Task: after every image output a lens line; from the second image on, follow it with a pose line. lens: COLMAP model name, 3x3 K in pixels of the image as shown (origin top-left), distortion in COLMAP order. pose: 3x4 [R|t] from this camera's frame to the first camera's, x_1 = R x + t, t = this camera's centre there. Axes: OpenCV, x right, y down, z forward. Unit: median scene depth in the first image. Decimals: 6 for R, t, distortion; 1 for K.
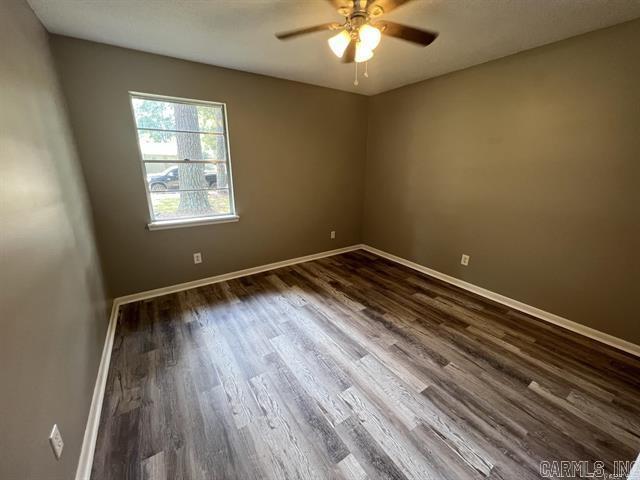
lens RADIAL K [[257.1, 0, 316.1], [0, 257.1, 238.4], [0, 0, 1]] dist [-0.001942, 0.000862]
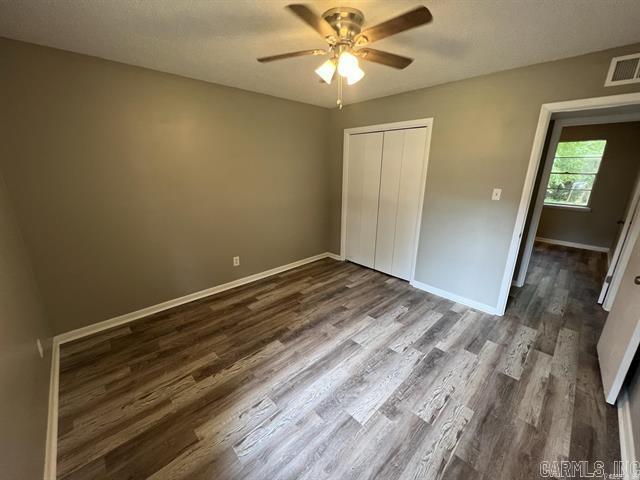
lens RADIAL K [[257.1, 0, 319.5], [0, 257.1, 240.1], [0, 0, 1]] dist [-0.001942, 0.000862]
pose [[-0.180491, -0.279315, 0.943083, -0.655078], [0.269747, 0.908010, 0.320553, -0.333055], [-0.945864, 0.312251, -0.088543, 0.938511]]
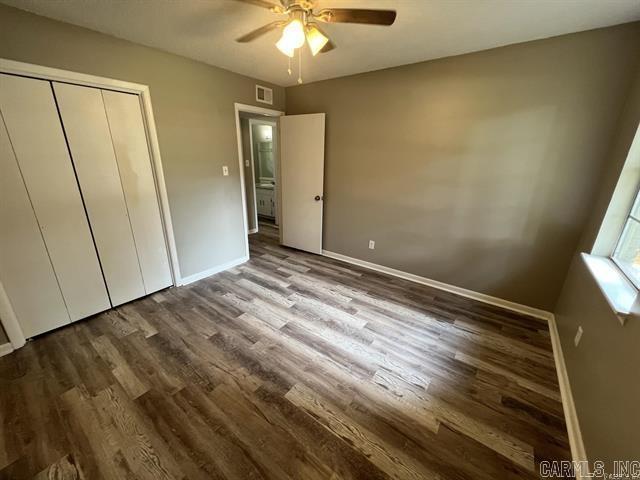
lens RADIAL K [[257.1, 0, 319.2], [0, 257.1, 238.5], [0, 0, 1]] dist [-0.001942, 0.000862]
pose [[-0.937422, 0.094870, -0.335022, 0.328300], [-0.112488, 0.828060, 0.549238, -0.457761], [0.329525, 0.552554, -0.765570, 1.464238]]
